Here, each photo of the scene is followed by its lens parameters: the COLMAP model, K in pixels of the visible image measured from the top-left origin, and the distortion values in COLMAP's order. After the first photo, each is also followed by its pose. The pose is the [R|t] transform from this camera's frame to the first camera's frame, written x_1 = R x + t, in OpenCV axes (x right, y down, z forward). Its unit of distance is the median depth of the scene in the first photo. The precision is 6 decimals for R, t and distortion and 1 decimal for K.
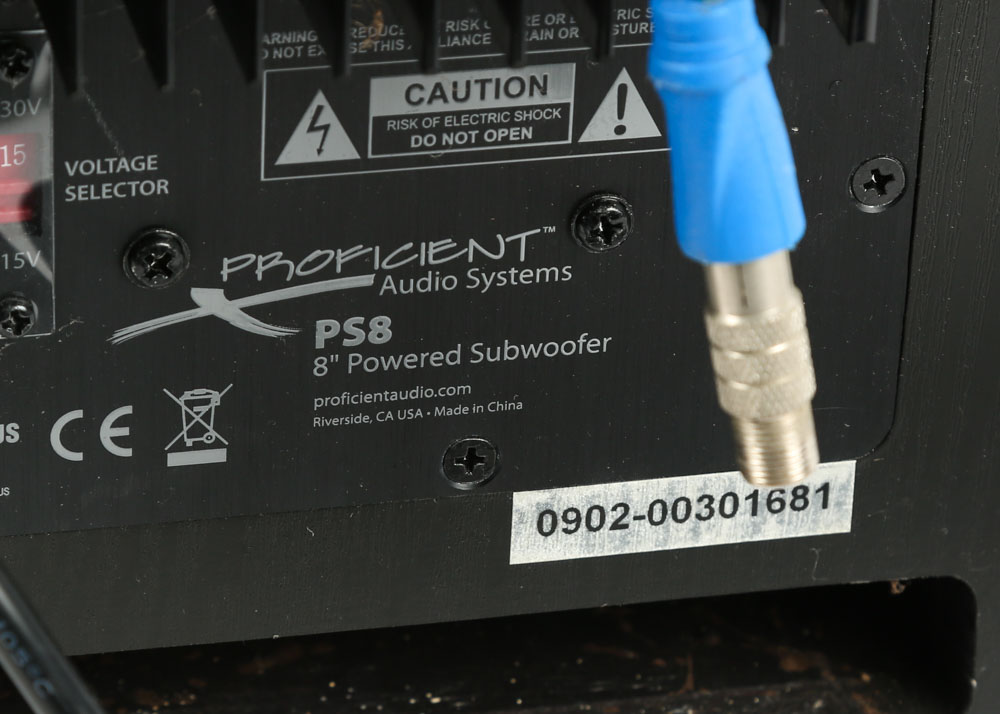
lens RADIAL K [[4449.5, 0, 500.0], [0, 4449.5, 357.0], [0, 0, 1]] dist [-0.137802, -1.604068]
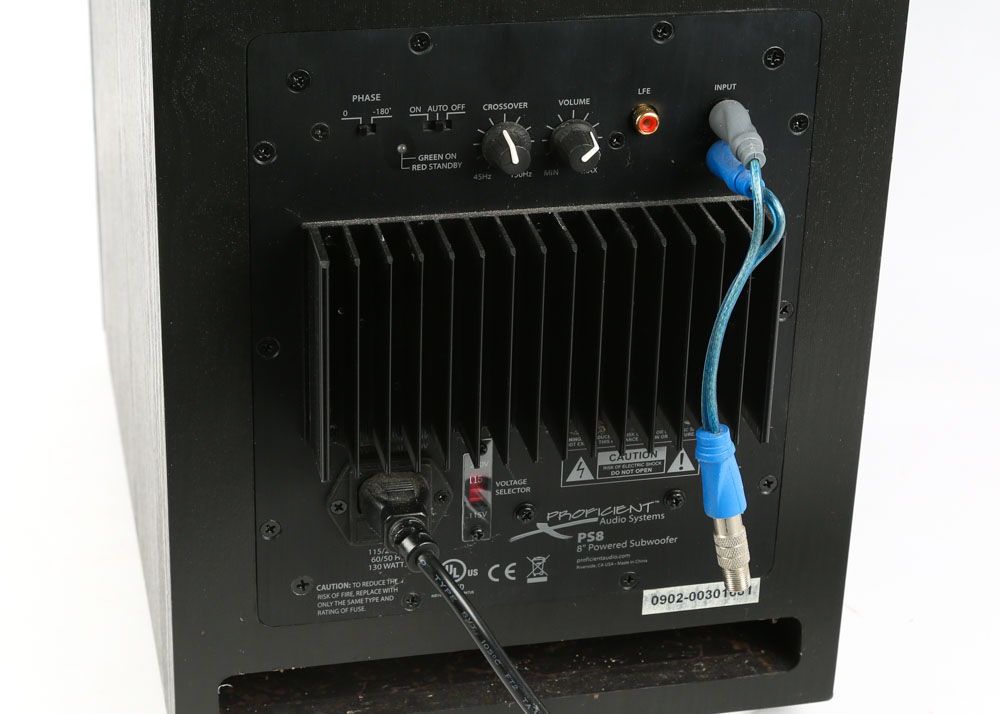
lens RADIAL K [[2432.3, 0, 567.7], [0, 2432.3, 356.2], [0, 0, 1]] dist [-0.047046, -0.292934]
pose [[0.999649, -0.003654, 0.026250, -0.090301], [0.004529, 0.999433, -0.033352, -0.071801], [-0.026114, 0.033459, 0.999099, -0.612484]]
